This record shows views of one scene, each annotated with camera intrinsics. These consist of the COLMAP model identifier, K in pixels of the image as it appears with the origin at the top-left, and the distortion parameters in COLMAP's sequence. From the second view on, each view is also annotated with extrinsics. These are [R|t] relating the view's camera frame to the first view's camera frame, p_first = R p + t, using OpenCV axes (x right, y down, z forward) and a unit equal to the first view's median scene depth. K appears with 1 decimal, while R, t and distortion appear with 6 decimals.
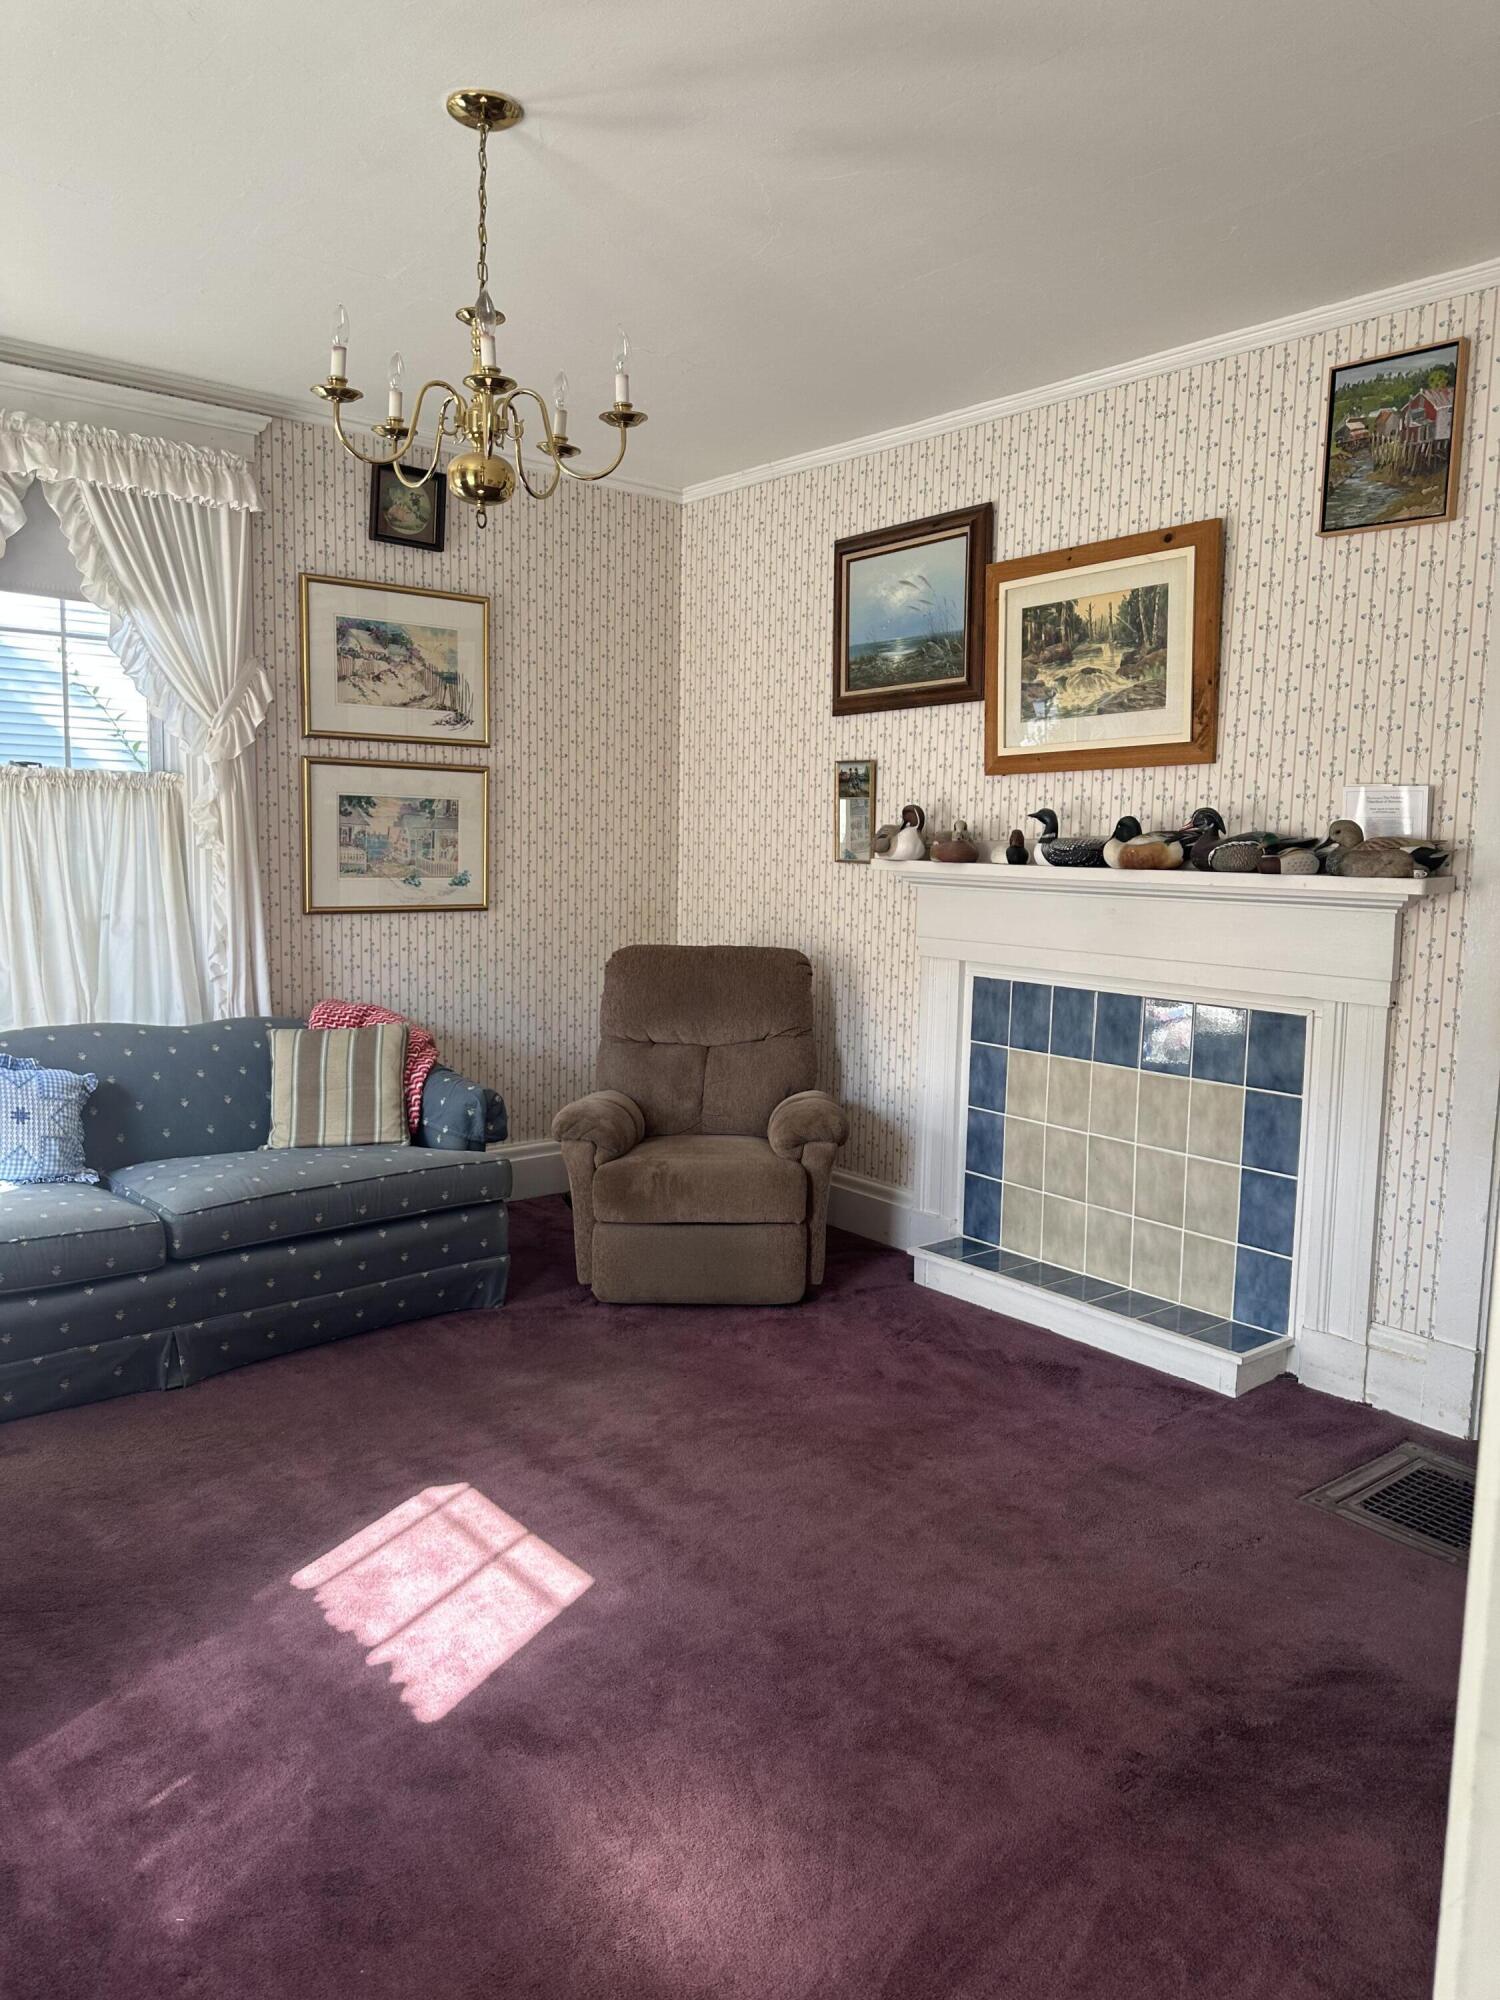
lens RADIAL K [[1402.2, 0, 733.6], [0, 1402.2, 1002.5], [0, 0, 1]] dist [0.011842, 0.001047]
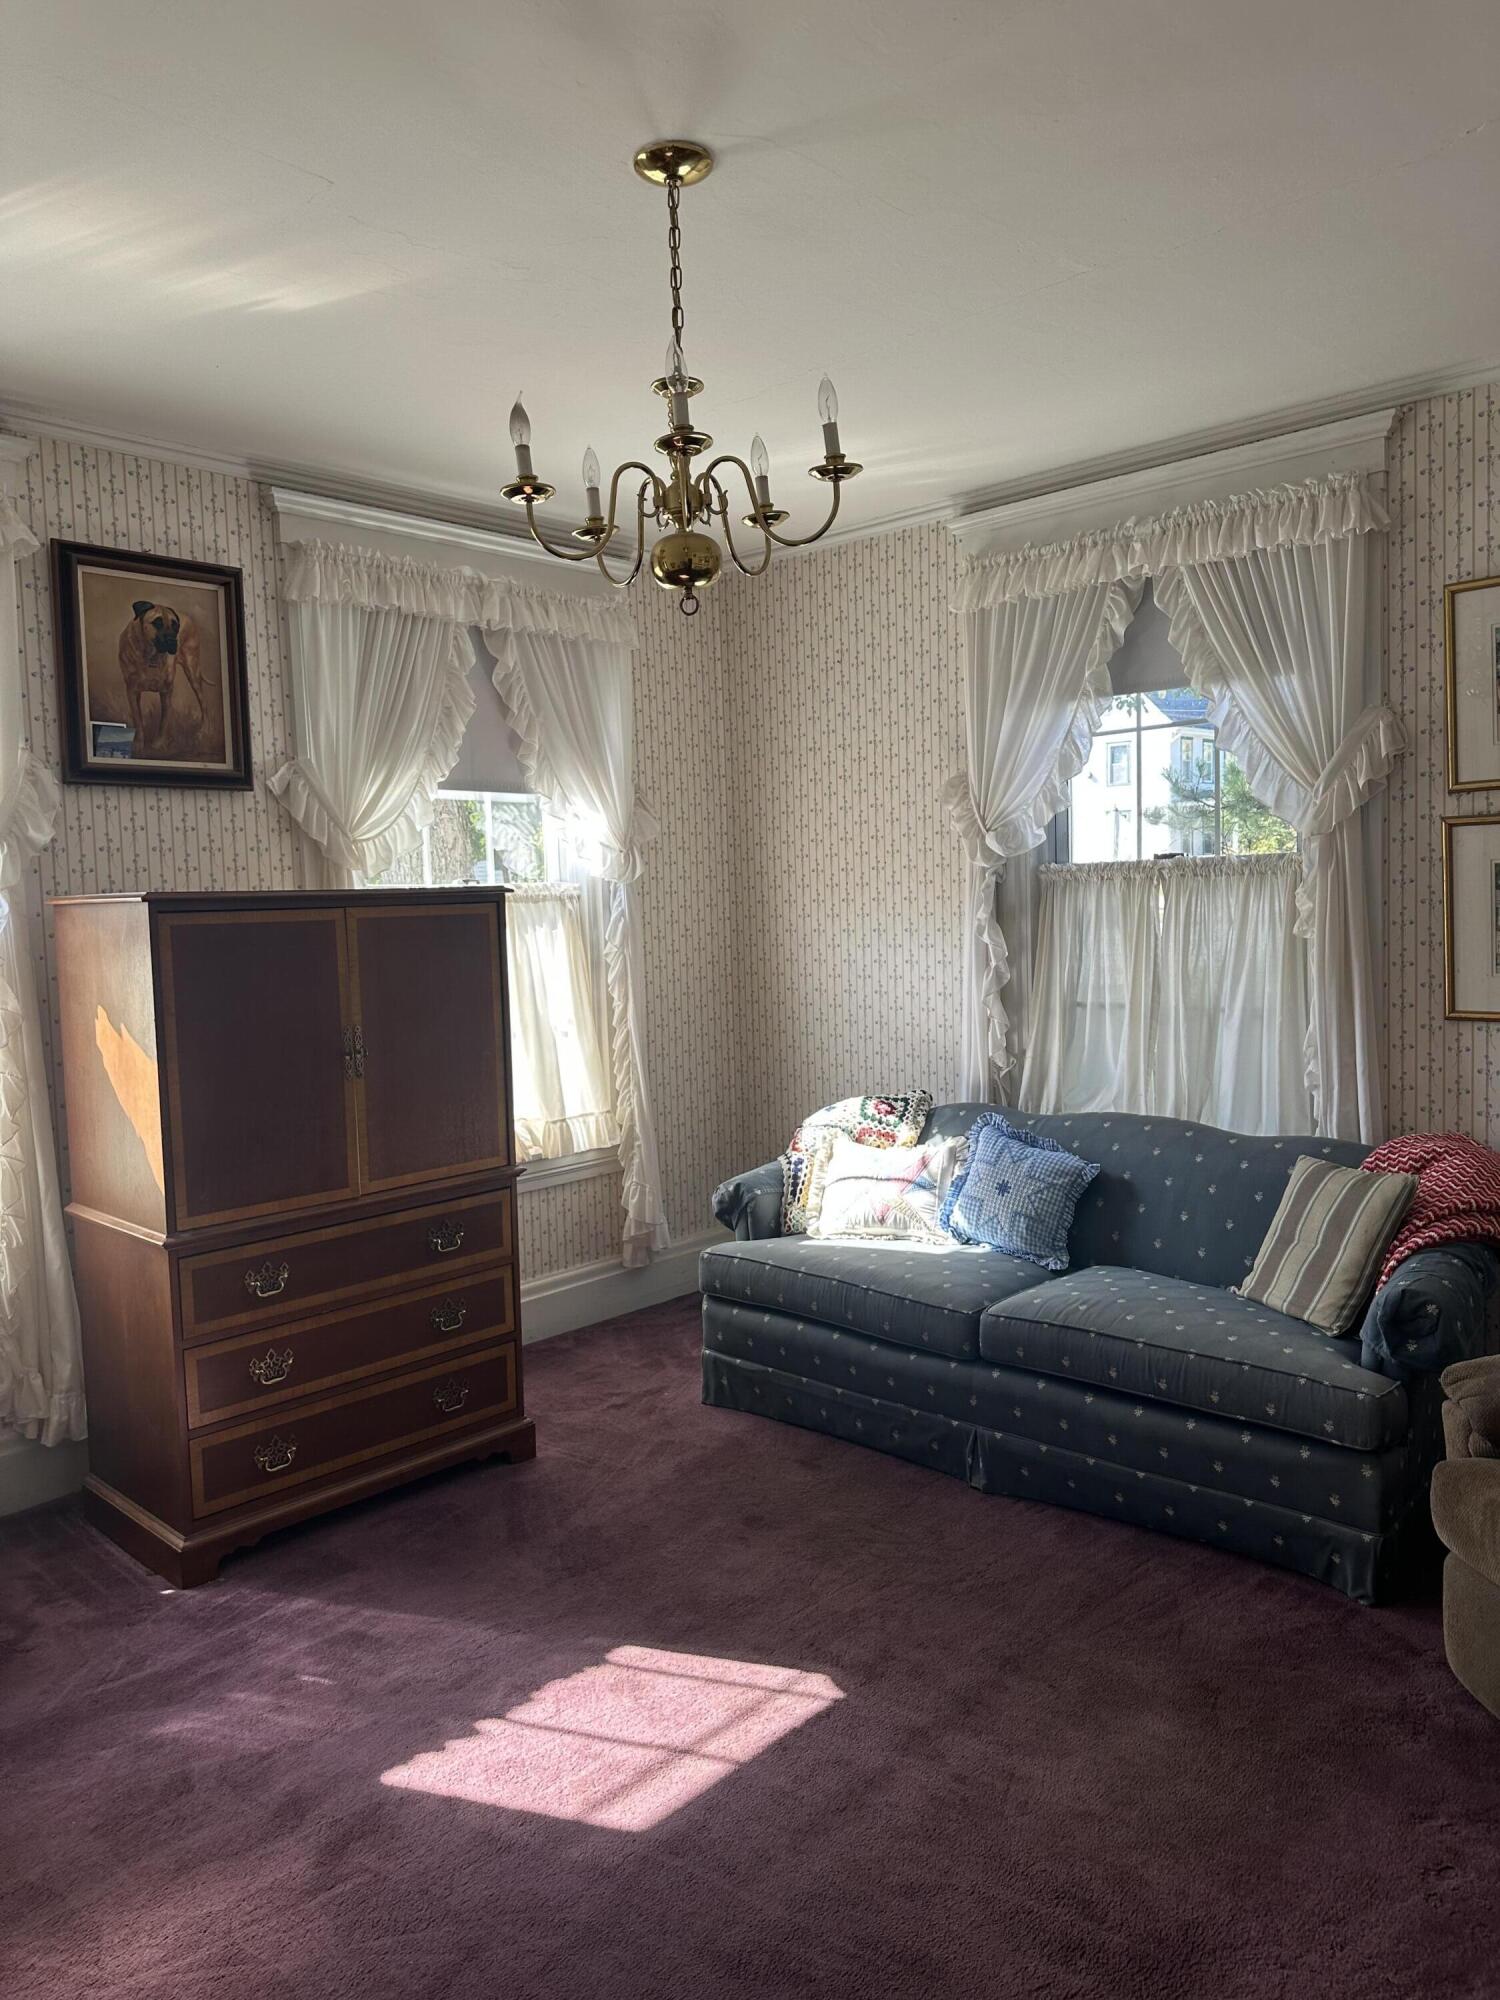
lens RADIAL K [[1389.9, 0, 750.8], [0, 1389.9, 987.4], [0, 0, 1]] dist [0.080241, -0.101341]
pose [[0.145441, 0.046647, -0.988267, 0.567215], [-0.090538, 0.995324, 0.033656, -0.100332], [0.985216, 0.084581, 0.148984, 0.701176]]
